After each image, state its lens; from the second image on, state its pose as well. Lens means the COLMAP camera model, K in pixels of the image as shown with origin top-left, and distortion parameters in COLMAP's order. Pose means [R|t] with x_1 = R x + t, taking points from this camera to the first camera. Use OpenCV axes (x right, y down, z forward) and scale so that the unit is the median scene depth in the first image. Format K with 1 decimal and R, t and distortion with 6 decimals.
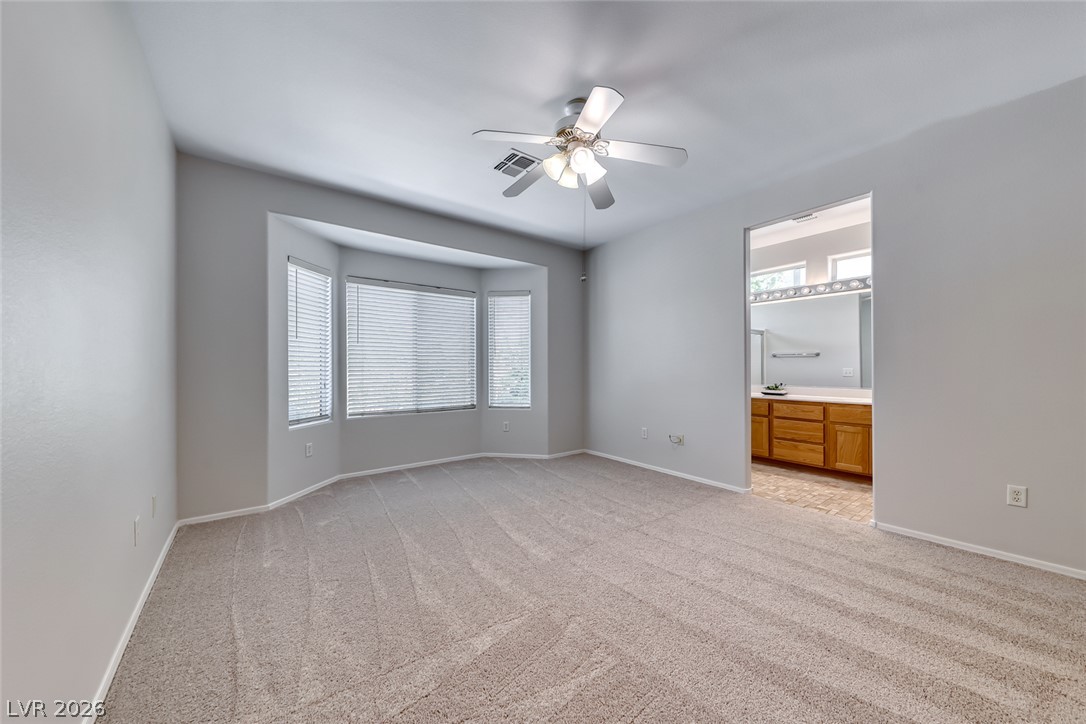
lens RADIAL K [[375.4, 0, 539.8], [0, 375.4, 367.6], [0, 0, 1]] dist [0.000030, -0.000238]
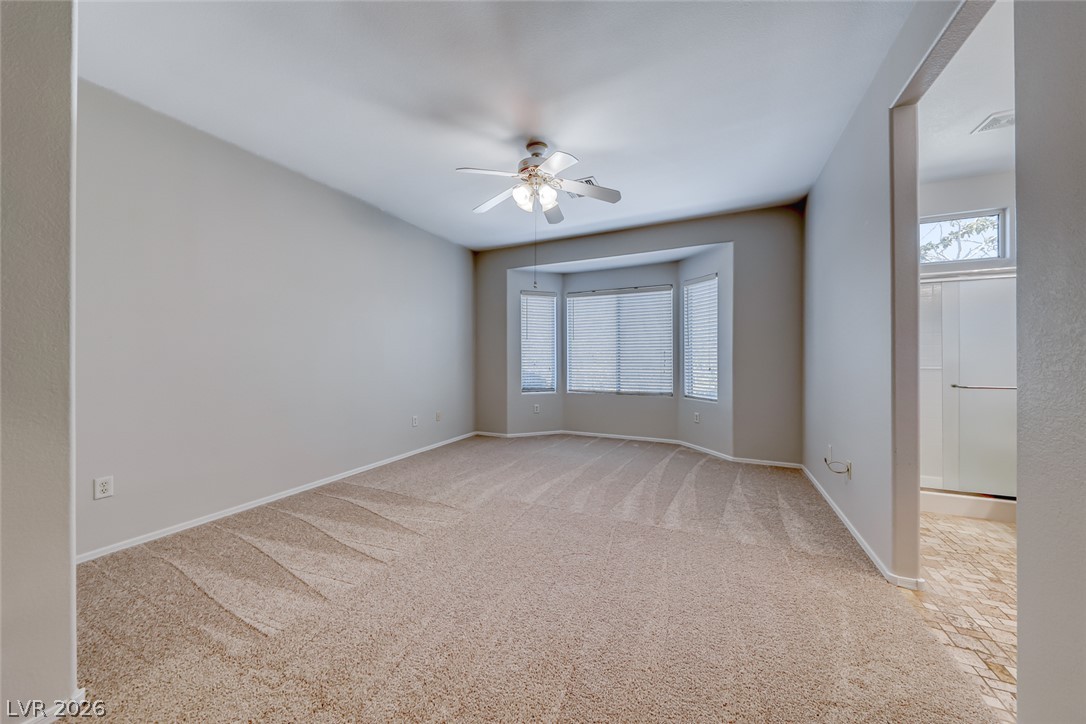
lens RADIAL K [[367.8, 0, 546.8], [0, 367.8, 356.9], [0, 0, 1]] dist [0.000536, -0.000024]
pose [[0.484973, -0.003621, -0.874522, 0.632459], [0.000855, 0.999993, -0.003667, 0.003552], [0.874529, 0.001030, 0.484973, 0.231943]]
